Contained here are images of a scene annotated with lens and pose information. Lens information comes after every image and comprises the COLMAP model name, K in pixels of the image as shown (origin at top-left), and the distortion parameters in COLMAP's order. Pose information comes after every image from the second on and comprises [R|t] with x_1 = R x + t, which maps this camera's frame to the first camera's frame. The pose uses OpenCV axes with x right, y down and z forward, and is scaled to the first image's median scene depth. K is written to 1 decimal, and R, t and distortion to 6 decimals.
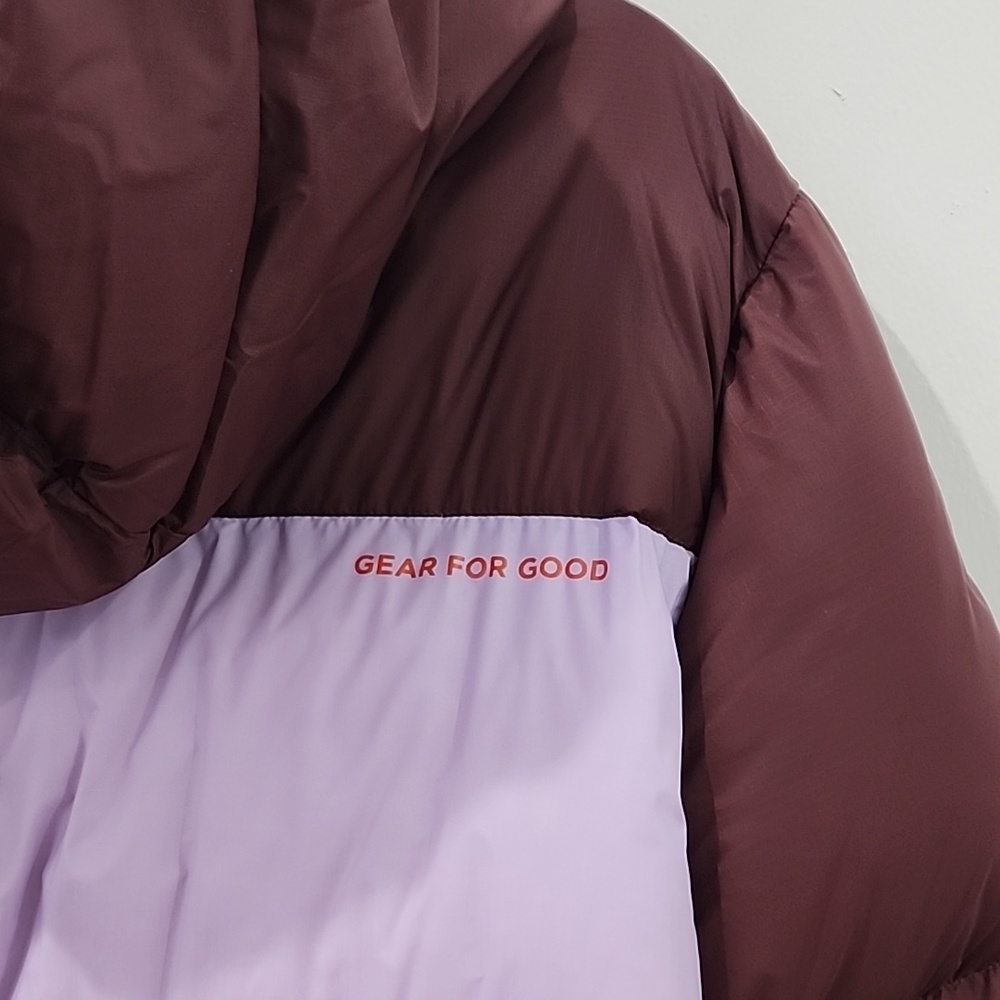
lens RADIAL K [[1388.4, 0, 504.3], [0, 1388.4, 500.9], [0, 0, 1]] dist [0.191413, -0.578112]
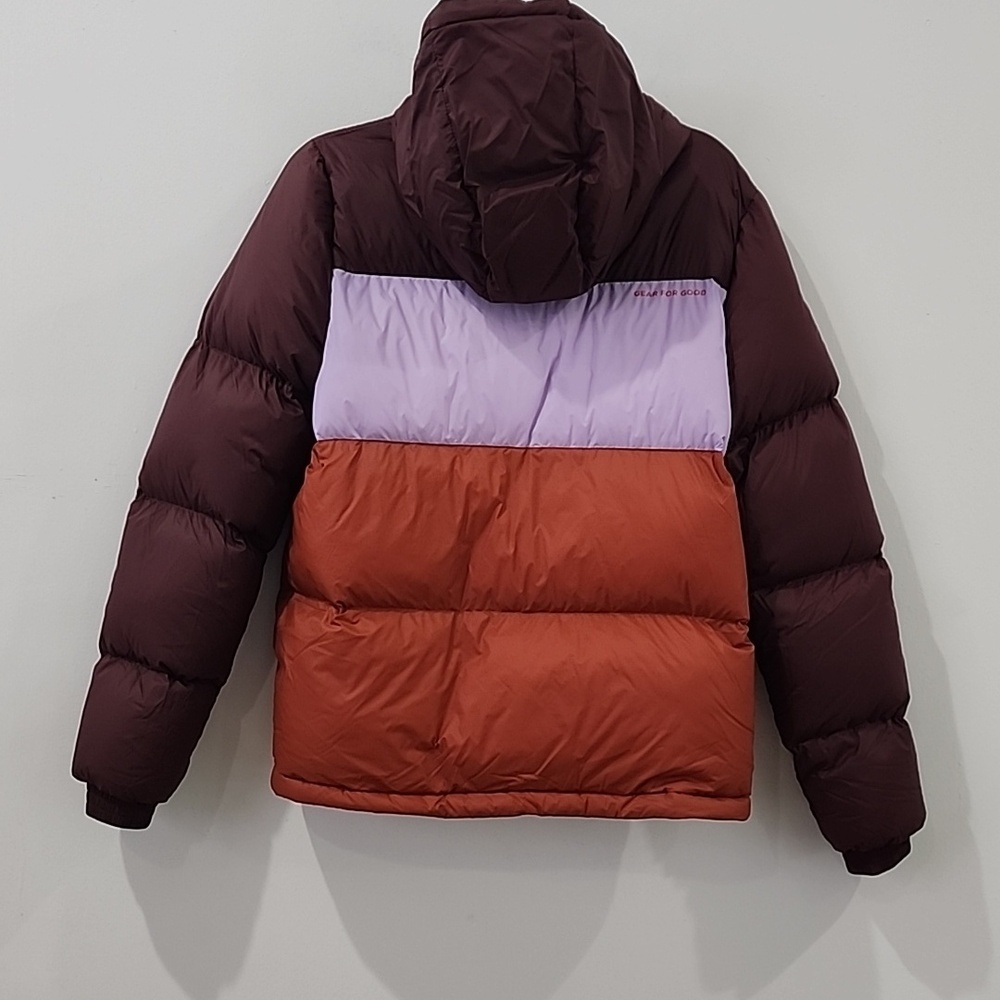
lens RADIAL K [[1388.4, 0, 504.3], [0, 1388.4, 500.9], [0, 0, 1]] dist [0.191413, -0.578112]
pose [[0.999381, -0.001131, 0.035159, -0.579718], [0.000603, 0.999887, 0.015044, 0.535439], [-0.035172, -0.015013, 0.999268, -2.656234]]
